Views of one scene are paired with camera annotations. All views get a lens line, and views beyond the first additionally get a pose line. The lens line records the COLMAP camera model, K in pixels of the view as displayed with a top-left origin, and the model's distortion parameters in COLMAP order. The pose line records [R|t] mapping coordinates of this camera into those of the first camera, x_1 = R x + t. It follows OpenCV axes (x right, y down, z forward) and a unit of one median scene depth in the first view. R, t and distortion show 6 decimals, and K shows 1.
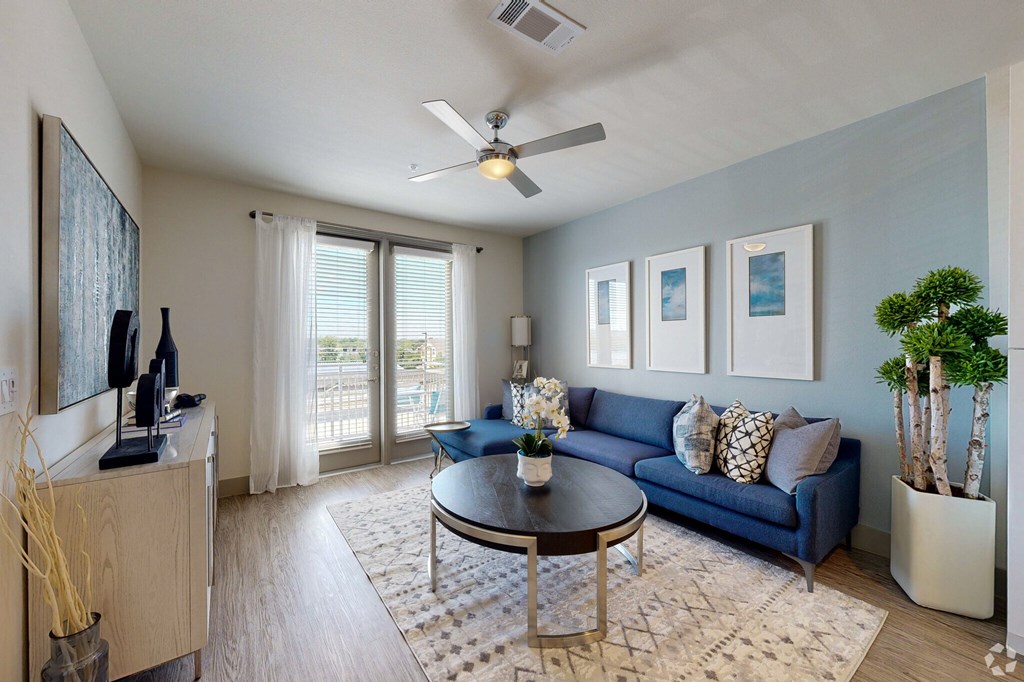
lens RADIAL K [[395.1, 0, 506.2], [0, 395.1, 341.3], [0, 0, 1]] dist [-0.002143, -0.000240]
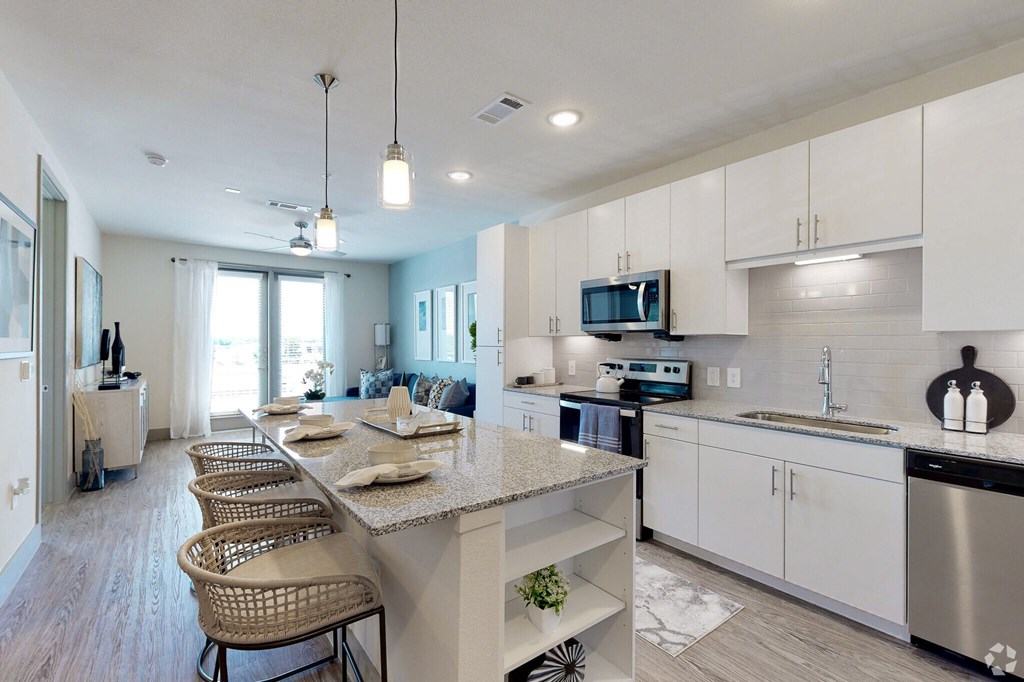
lens RADIAL K [[442.0, 0, 516.6], [0, 442.0, 342.3], [0, 0, 1]] dist [-0.003028, -0.000452]
pose [[0.998704, 0.005014, 0.050650, 0.620727], [-0.005092, 0.999986, 0.001410, -0.005003], [-0.050643, -0.001666, 0.998715, -0.802177]]
